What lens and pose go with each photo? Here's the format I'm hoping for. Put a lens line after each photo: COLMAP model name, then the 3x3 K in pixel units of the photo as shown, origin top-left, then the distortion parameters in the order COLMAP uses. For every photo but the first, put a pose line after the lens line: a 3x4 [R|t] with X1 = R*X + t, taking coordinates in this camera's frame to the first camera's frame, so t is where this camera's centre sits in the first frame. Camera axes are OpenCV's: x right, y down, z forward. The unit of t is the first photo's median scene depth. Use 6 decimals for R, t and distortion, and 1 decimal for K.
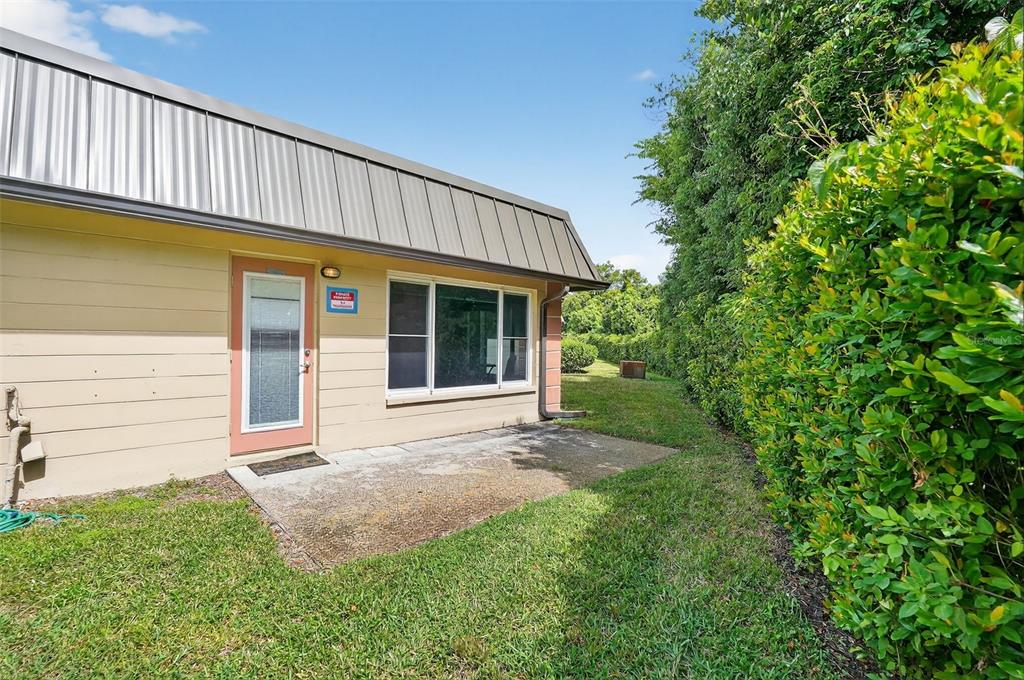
lens RADIAL K [[450.5, 0, 511.6], [0, 450.5, 328.0], [0, 0, 1]] dist [-0.000071, 0.000291]
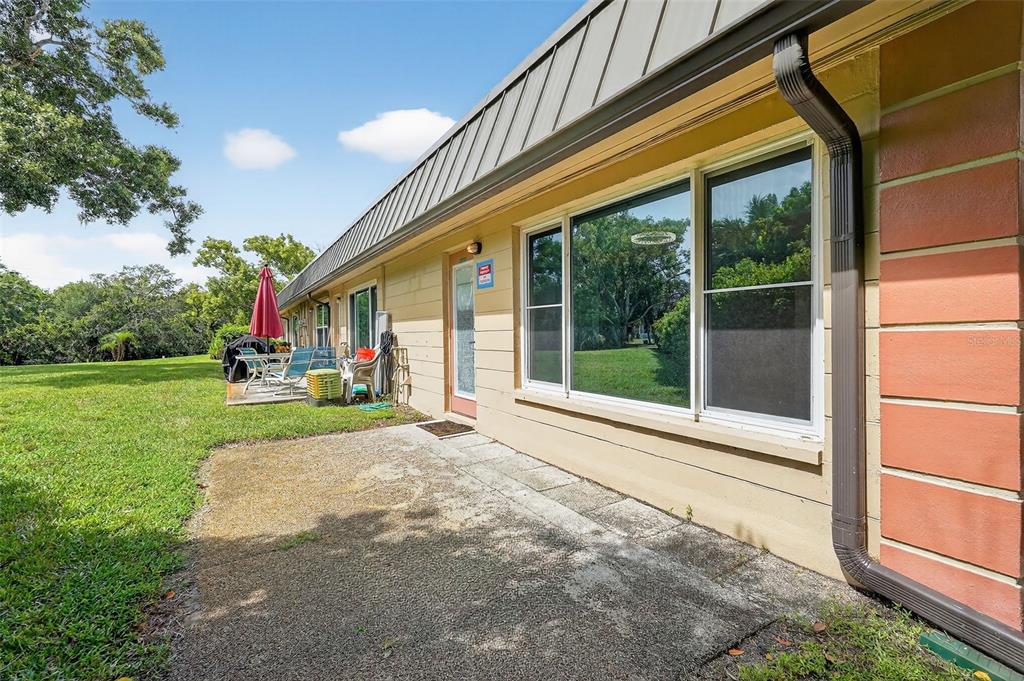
lens RADIAL K [[436.2, 0, 512.0], [0, 436.2, 340.5], [0, 0, 1]] dist [0.000261, 0.000020]
pose [[-0.157729, -0.015118, -0.987367, 0.491499], [0.007733, 0.999833, -0.016544, 0.087685], [0.987452, -0.010245, -0.157586, 1.173143]]
